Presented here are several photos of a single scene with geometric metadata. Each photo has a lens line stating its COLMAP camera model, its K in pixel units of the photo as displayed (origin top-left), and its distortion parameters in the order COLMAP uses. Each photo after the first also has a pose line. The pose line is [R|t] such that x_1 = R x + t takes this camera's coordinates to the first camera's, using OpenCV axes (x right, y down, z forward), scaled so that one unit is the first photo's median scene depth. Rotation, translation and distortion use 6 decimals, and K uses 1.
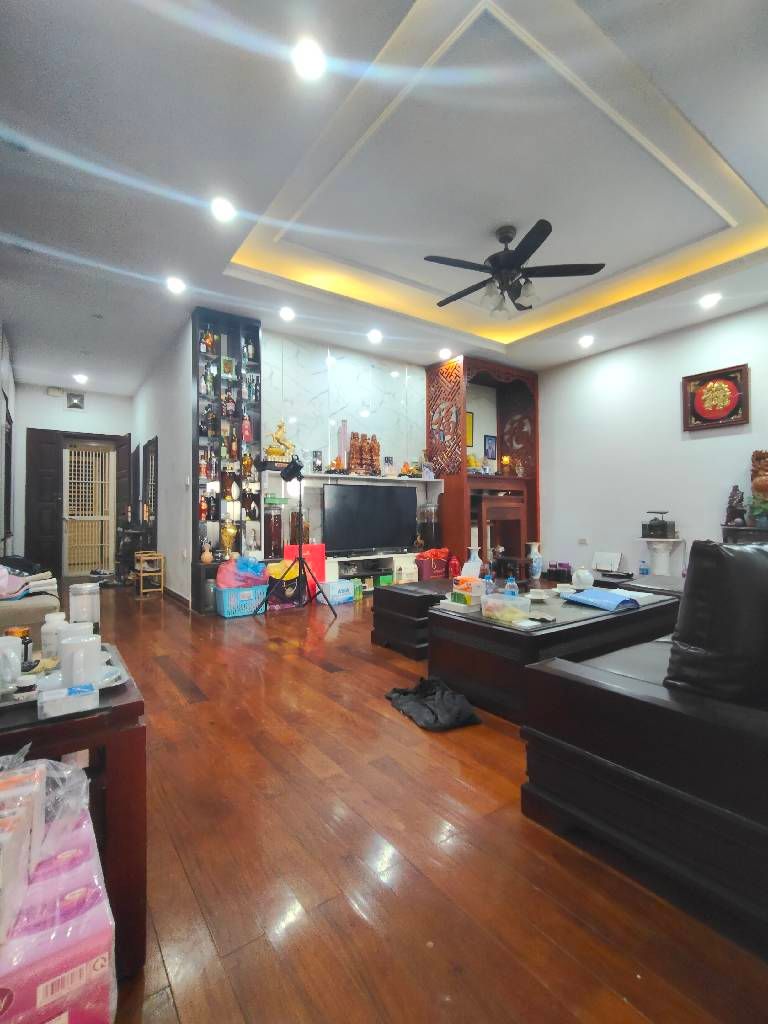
lens RADIAL K [[482.4, 0, 386.8], [0, 482.4, 506.0], [0, 0, 1]] dist [0.001140, 0.000063]
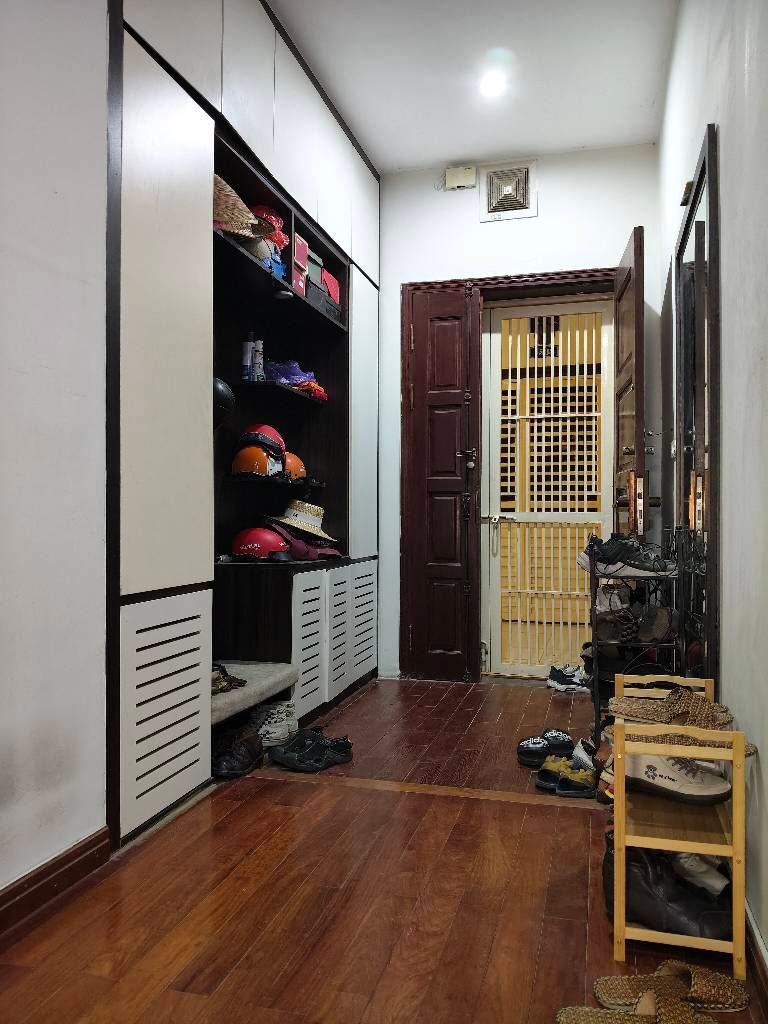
lens RADIAL K [[775.5, 0, 384.0], [0, 775.5, 512.0], [0, 0, 1]] dist [0.000225, 0.000719]
pose [[0.629110, 0.007251, -0.777282, -0.255109], [0.006479, 0.999873, 0.014572, 0.011189], [0.777289, -0.014203, 0.628983, 0.563243]]
